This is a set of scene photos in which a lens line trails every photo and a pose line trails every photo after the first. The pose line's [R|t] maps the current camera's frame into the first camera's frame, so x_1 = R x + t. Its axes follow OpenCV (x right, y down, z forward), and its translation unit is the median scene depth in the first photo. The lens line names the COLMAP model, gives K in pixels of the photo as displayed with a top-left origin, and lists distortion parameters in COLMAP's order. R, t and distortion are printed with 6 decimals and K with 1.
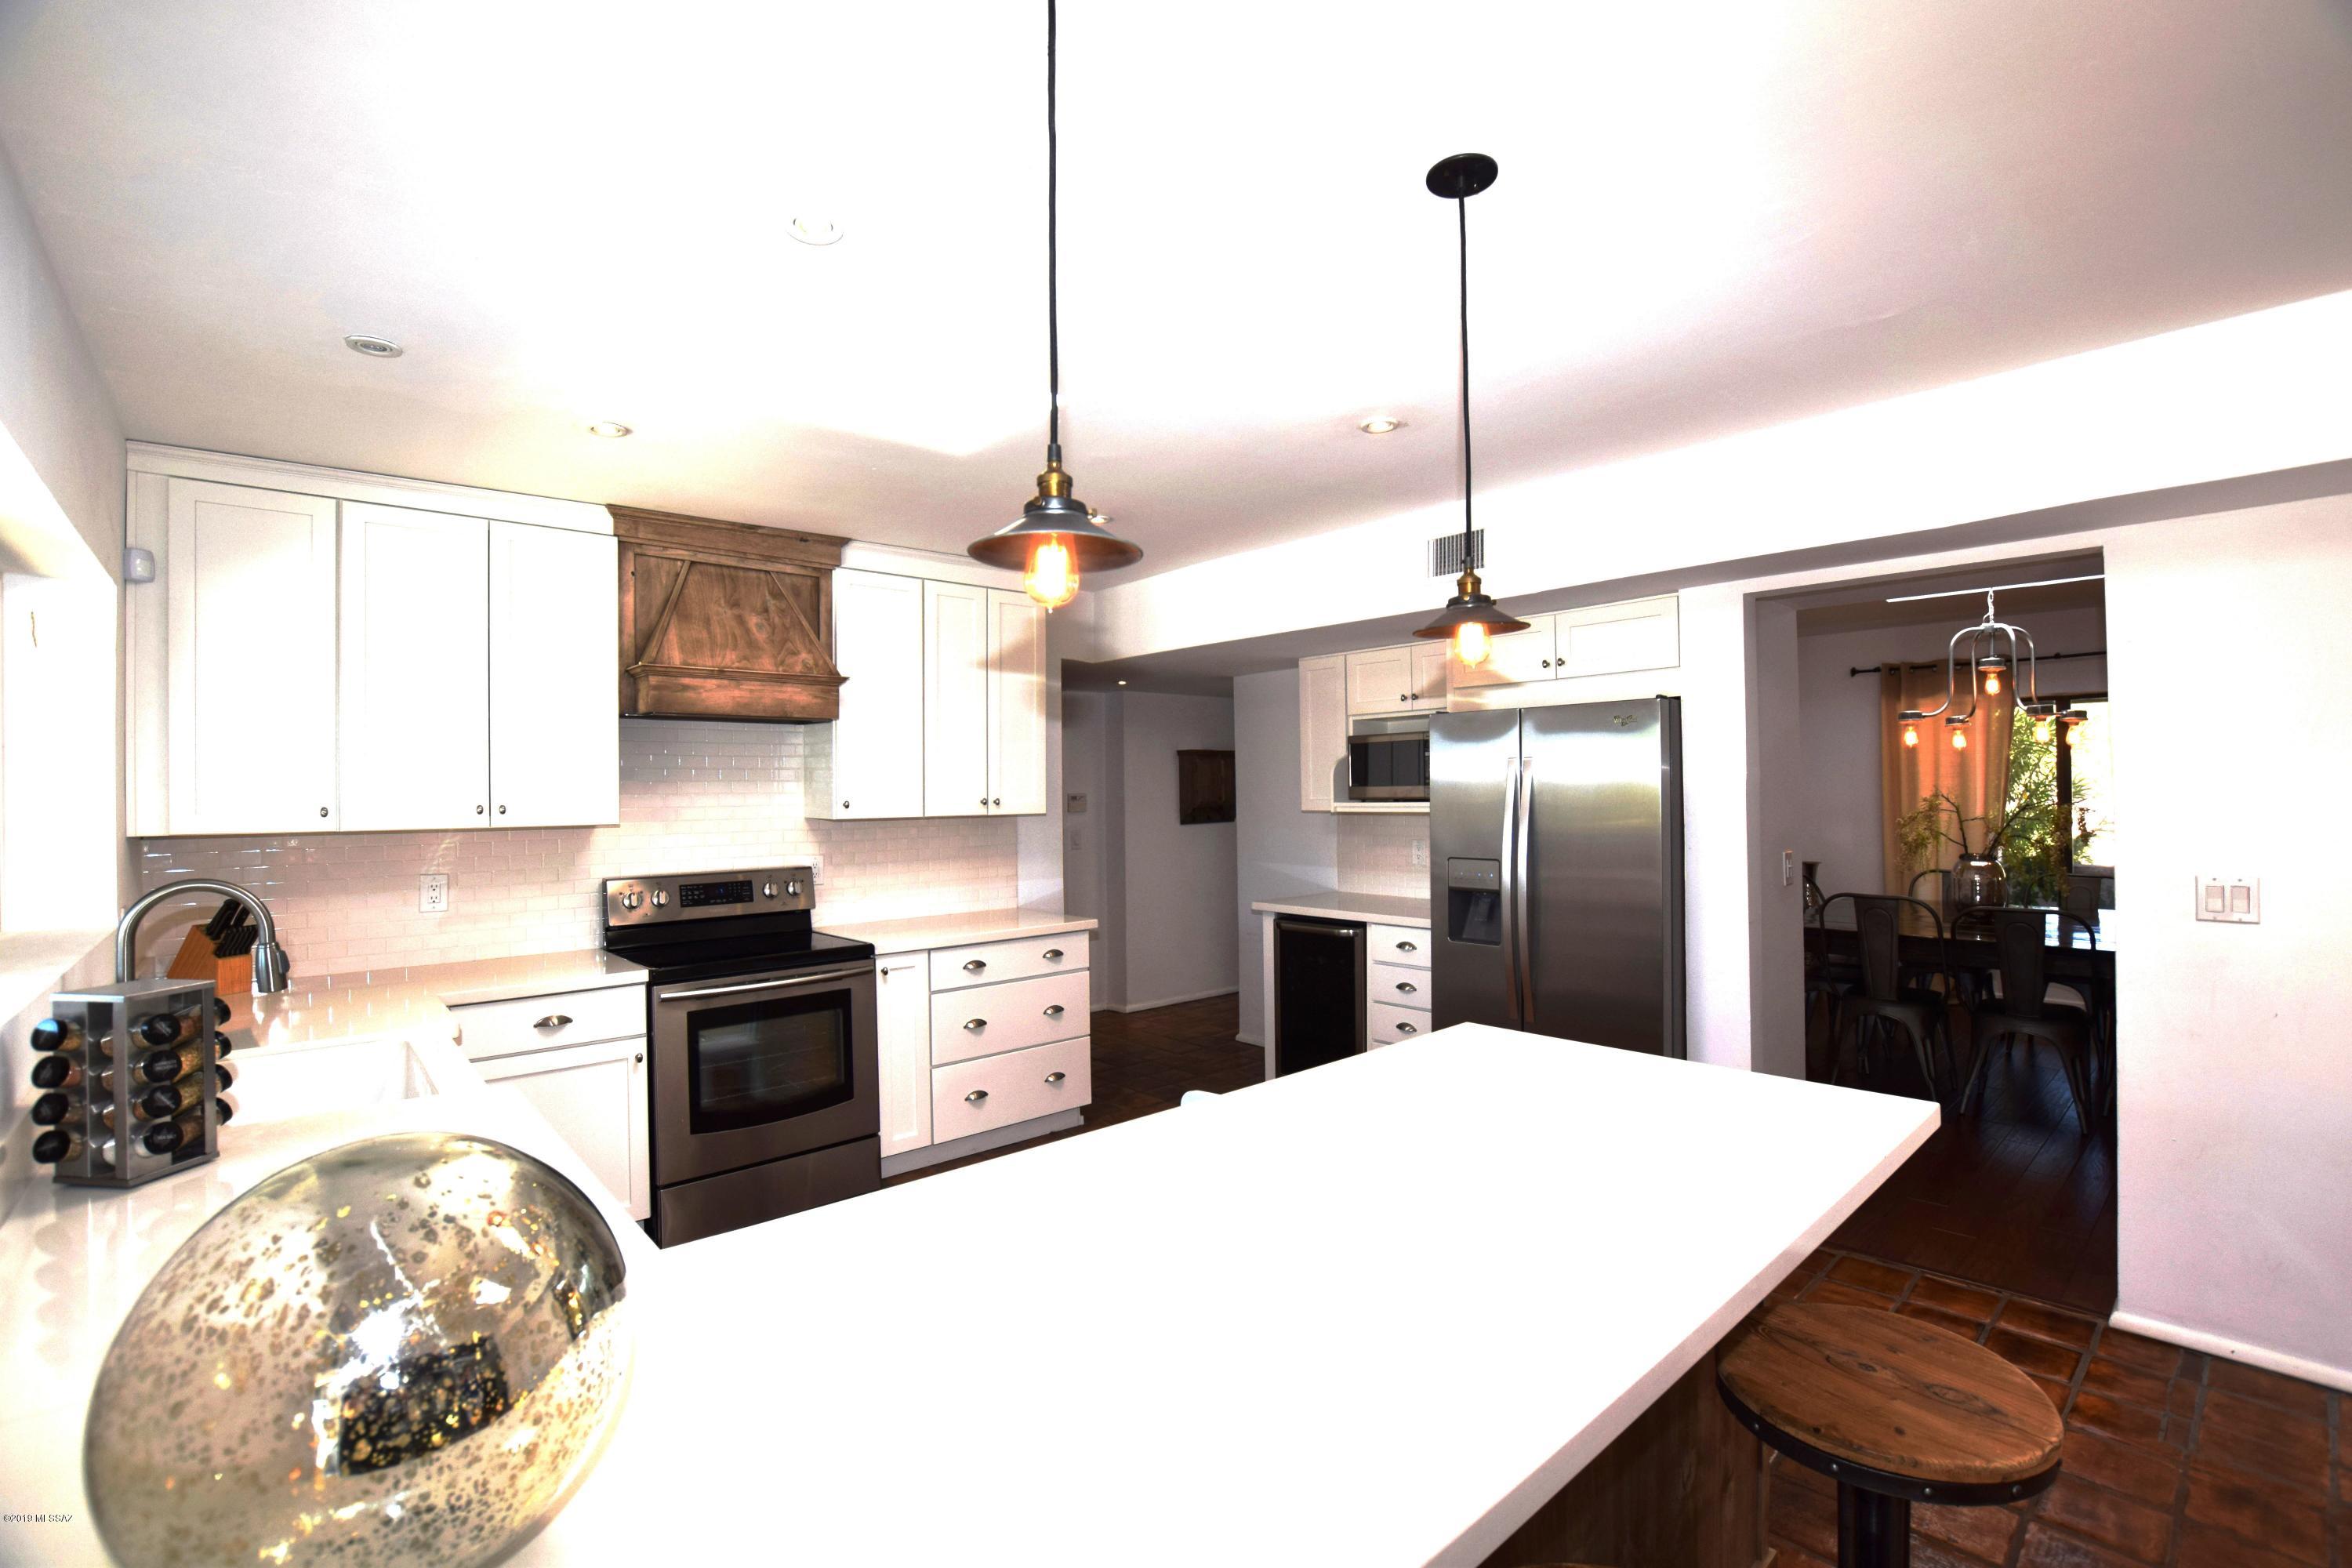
lens RADIAL K [[1027.1, 0, 1169.9], [0, 1027.1, 787.2], [0, 0, 1]] dist [-0.033840, 0.001803]
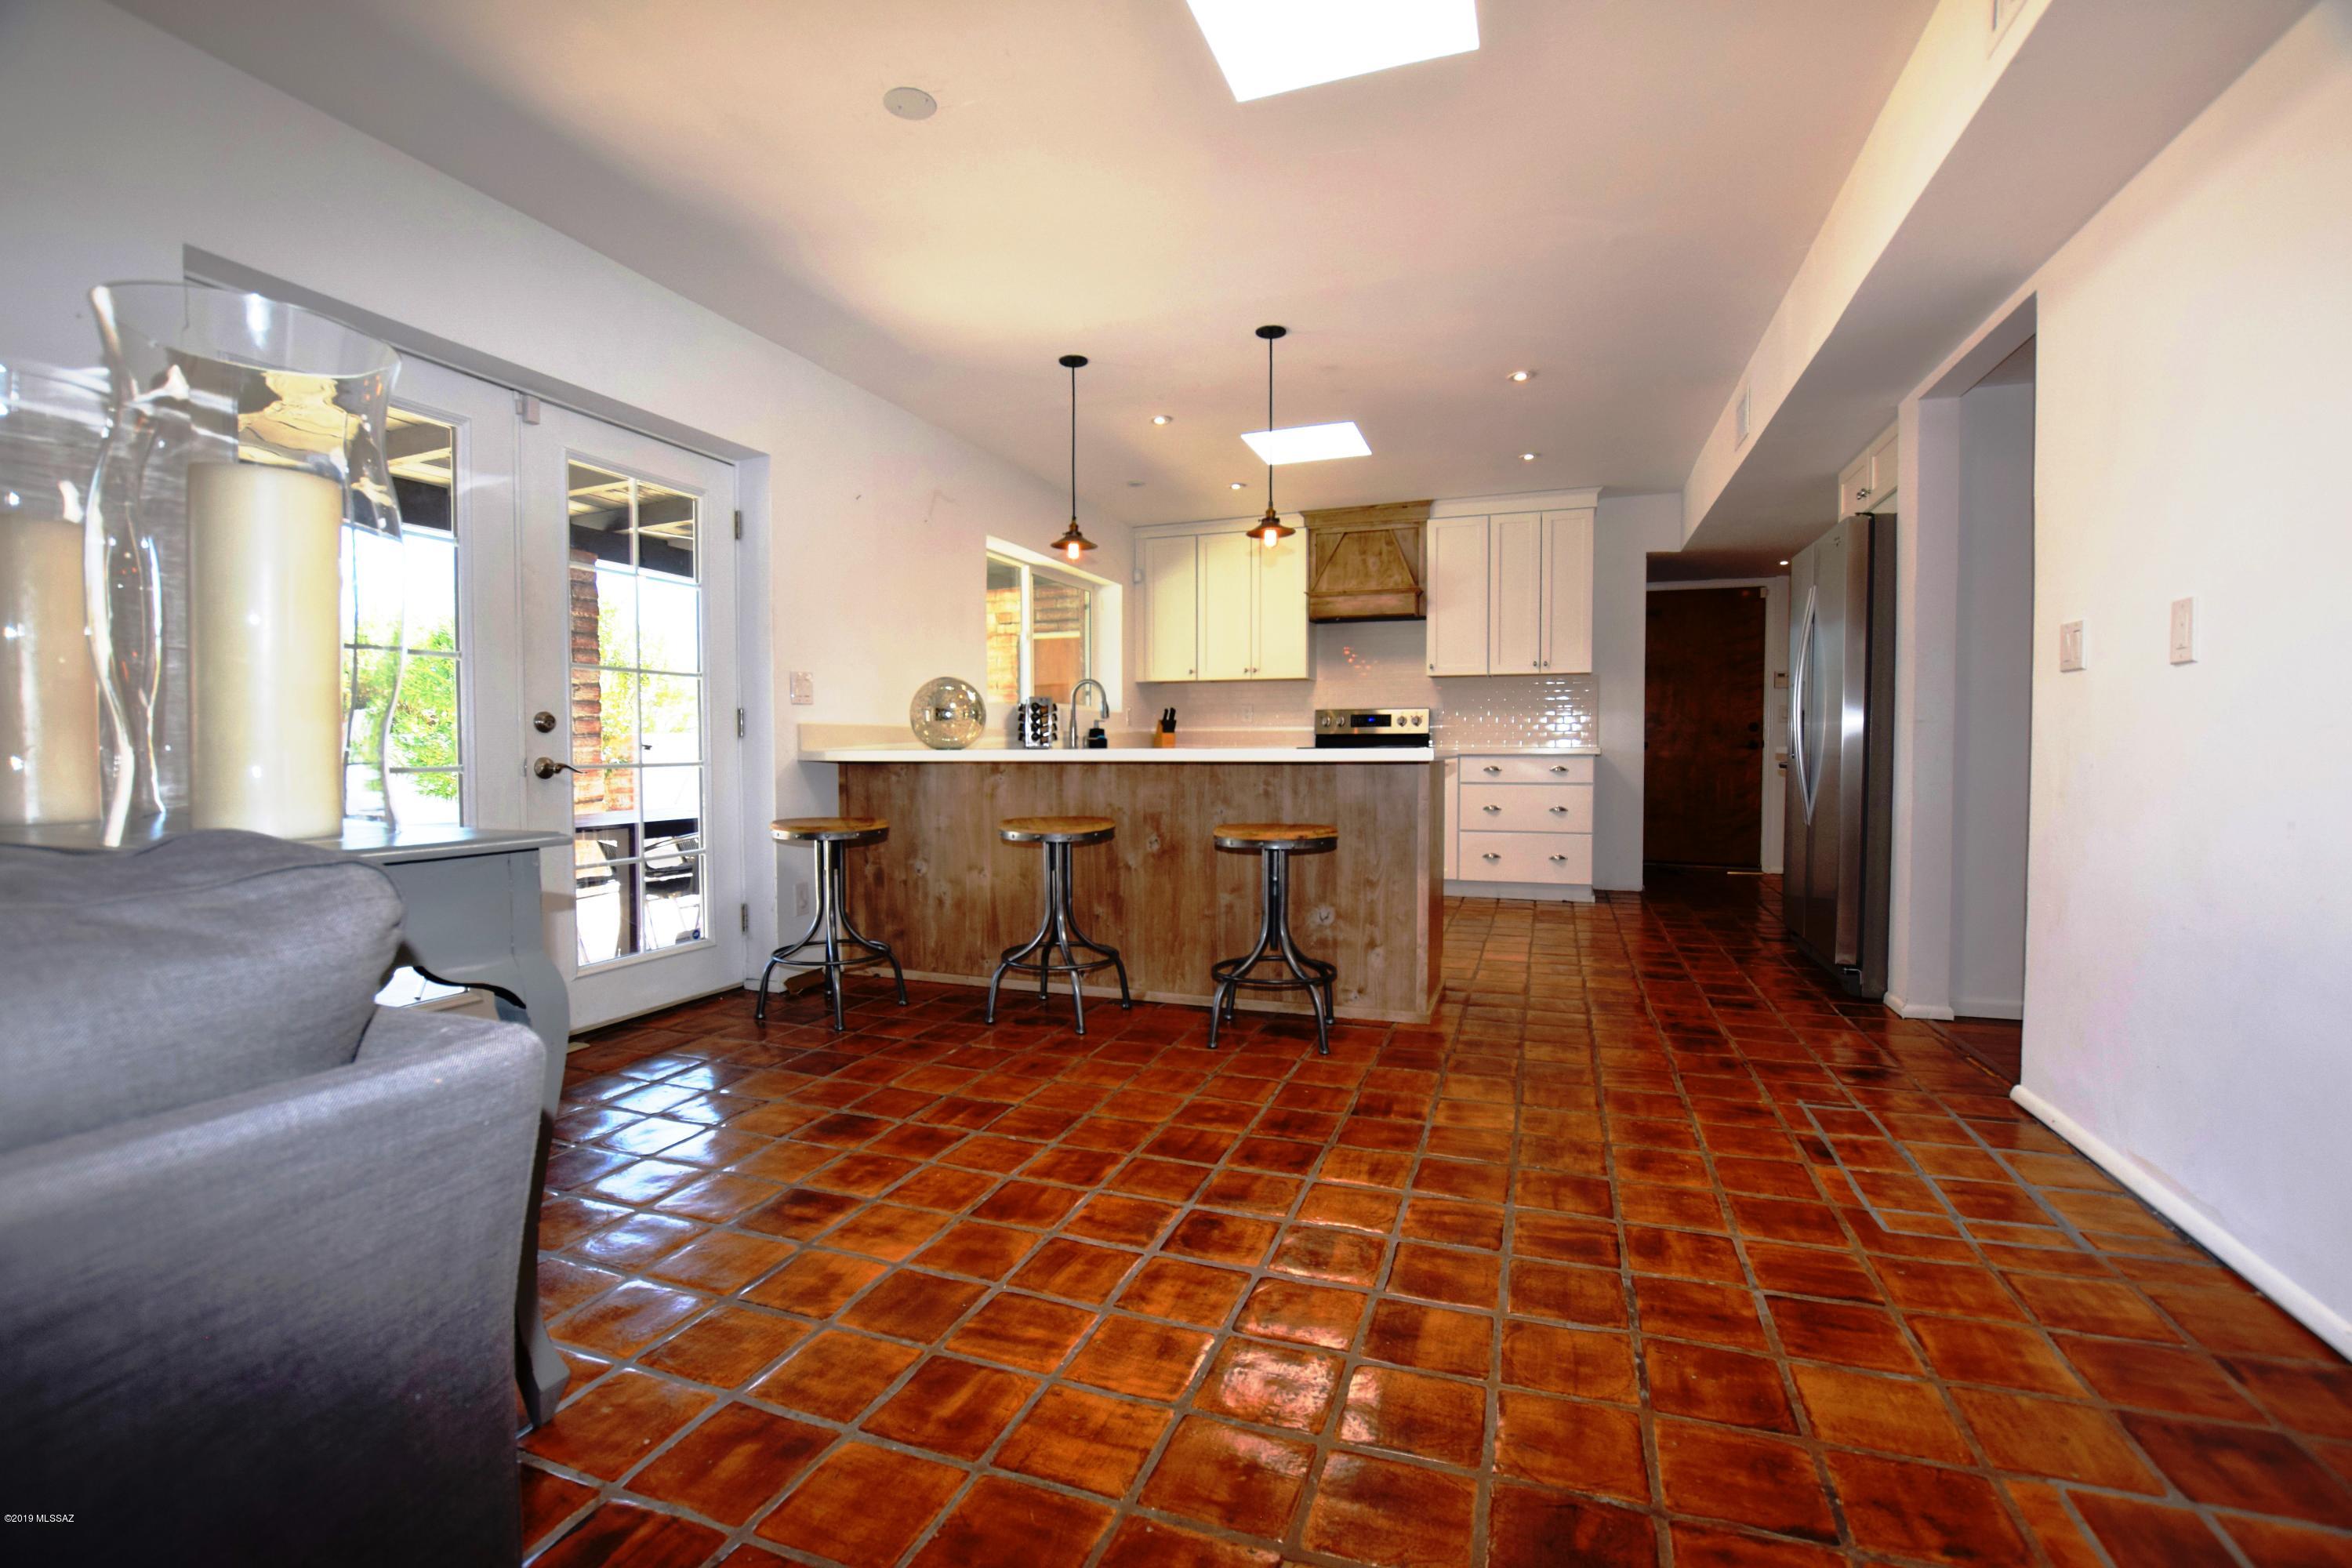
lens RADIAL K [[1027.1, 0, 1178.1], [0, 1027.1, 779.1], [0, 0, 1]] dist [-0.033840, 0.001803]
pose [[0.477708, 0.042515, -0.877490, 0.997774], [-0.000947, 0.998853, 0.047880, 0.127753], [0.878518, -0.022041, 0.477200, -0.136200]]
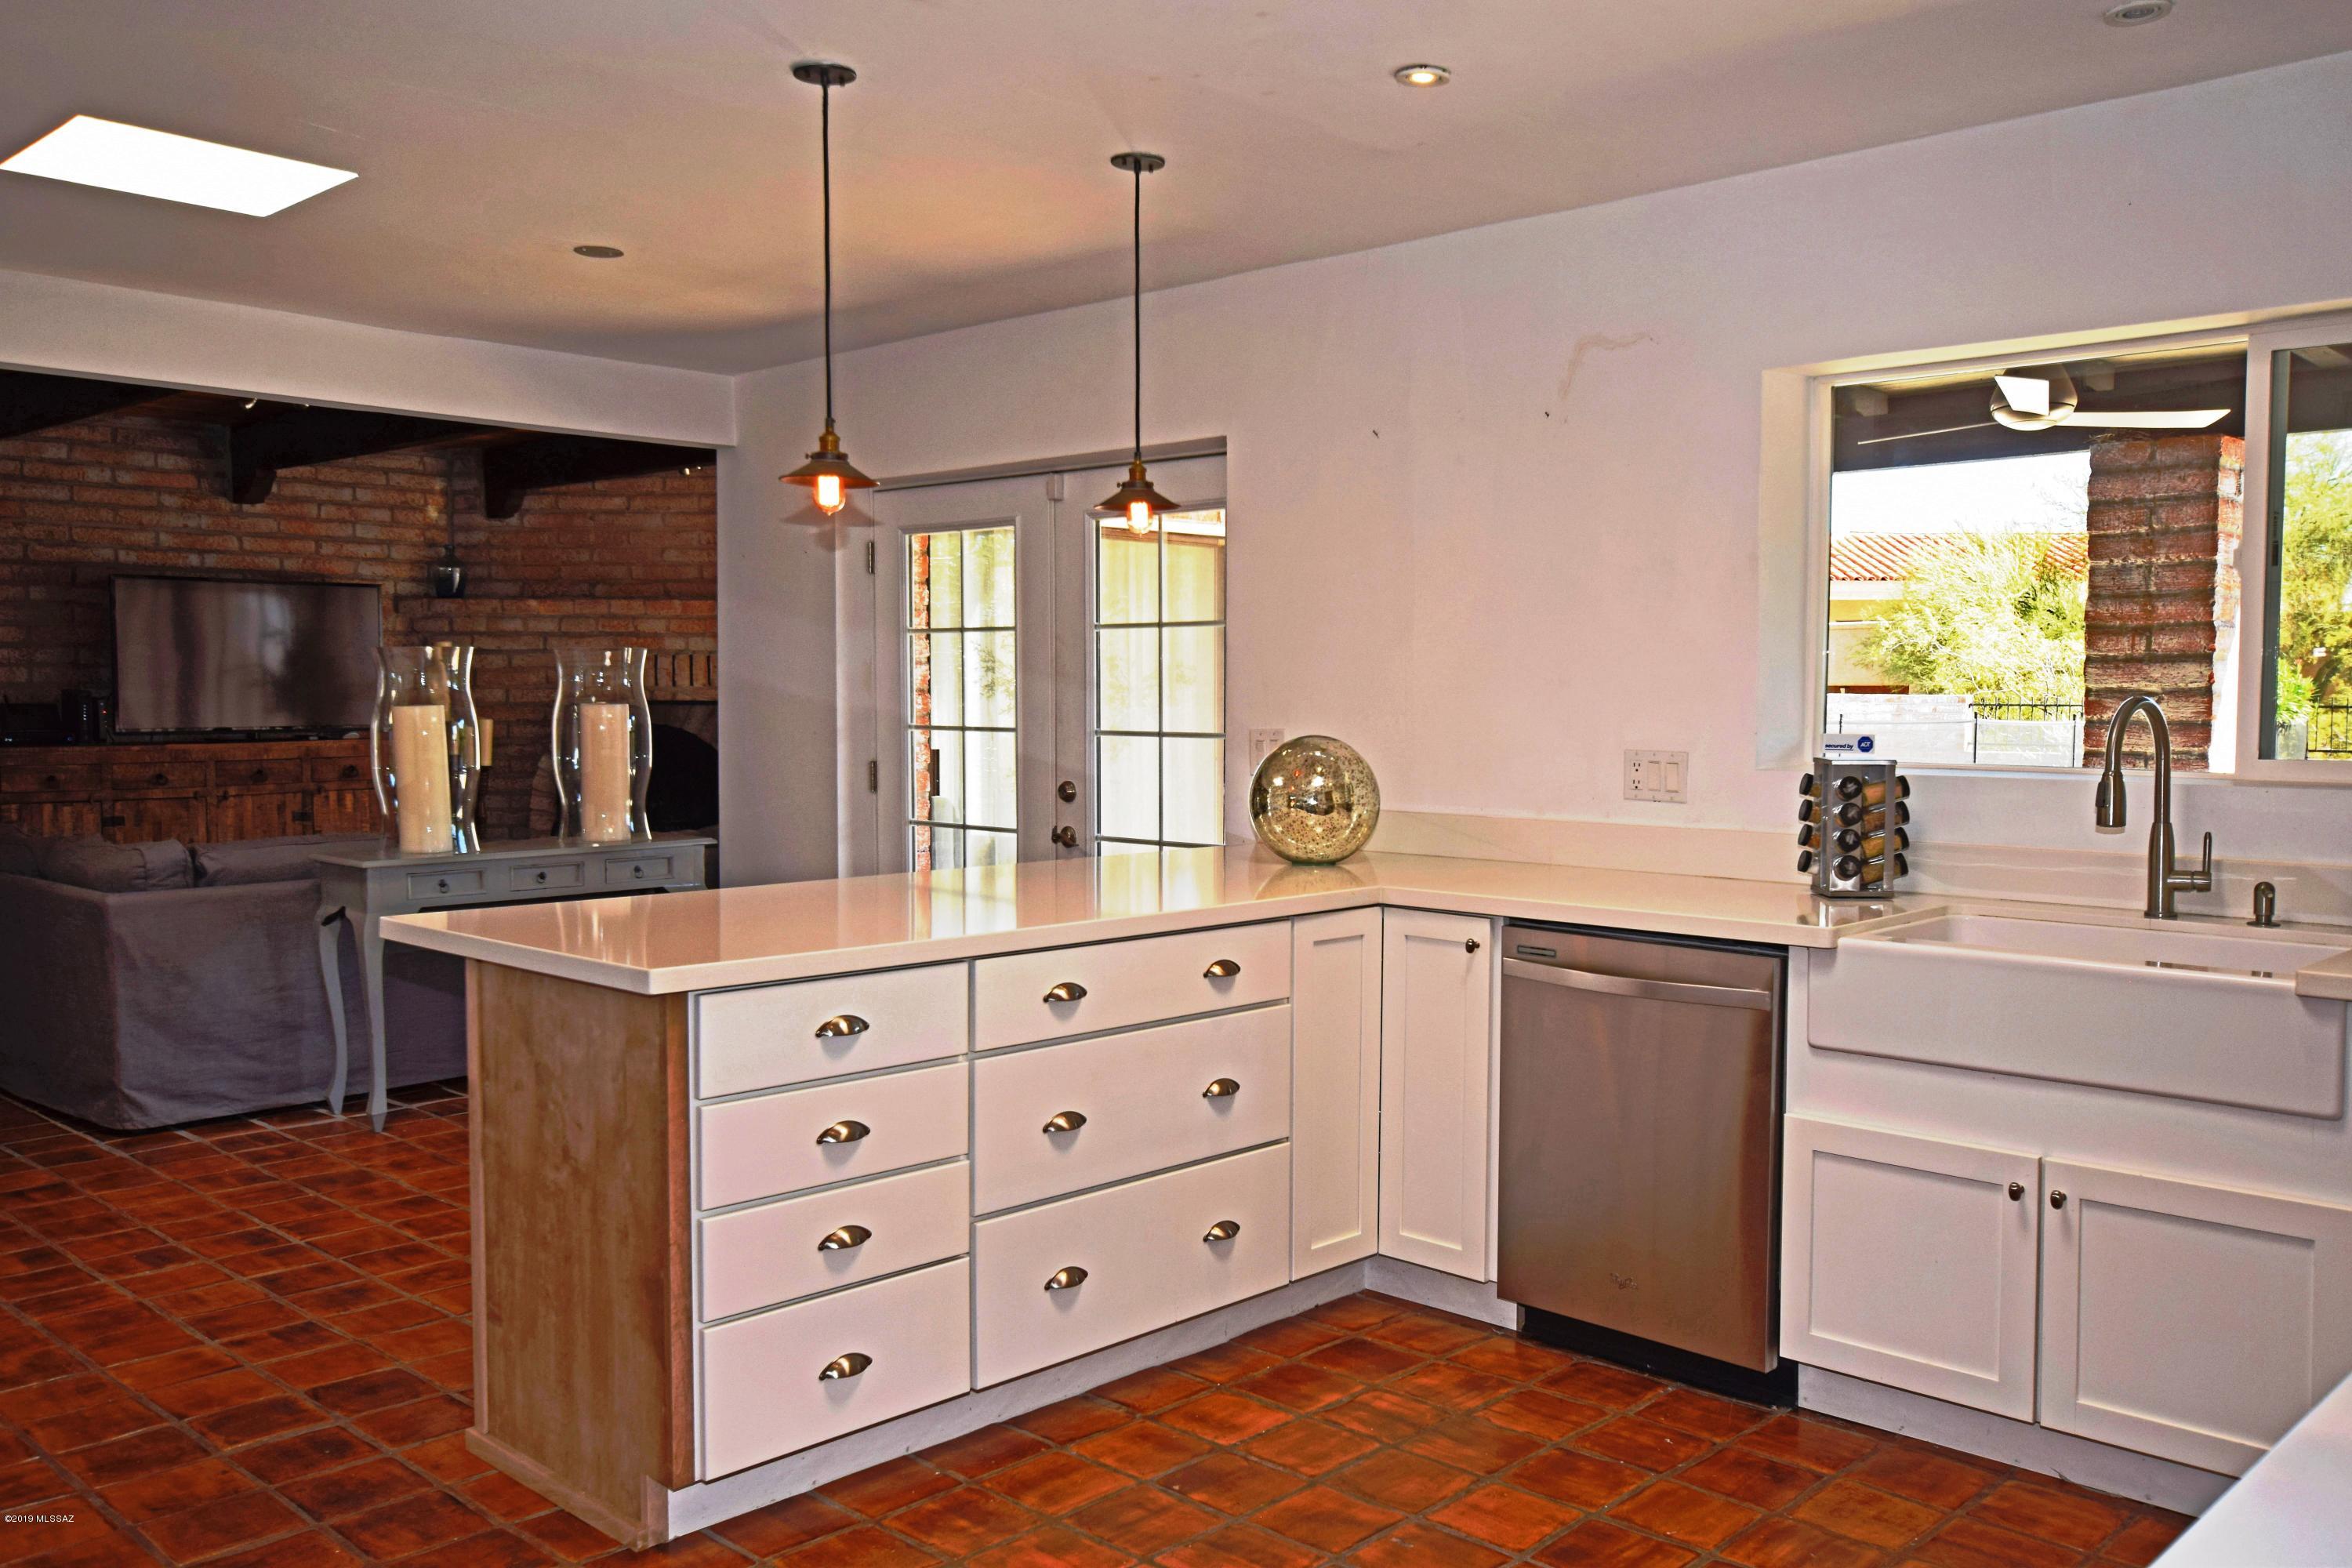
lens RADIAL K [[1907.6, 0, 1180.3], [0, 1907.6, 783.0], [0, 0, 1]] dist [0.028519, 0.003212]
pose [[-0.996771, 0.018378, -0.078164, 0.041721], [0.014920, 0.998894, 0.044597, 0.042817], [0.078897, 0.043287, -0.995942, 1.405436]]
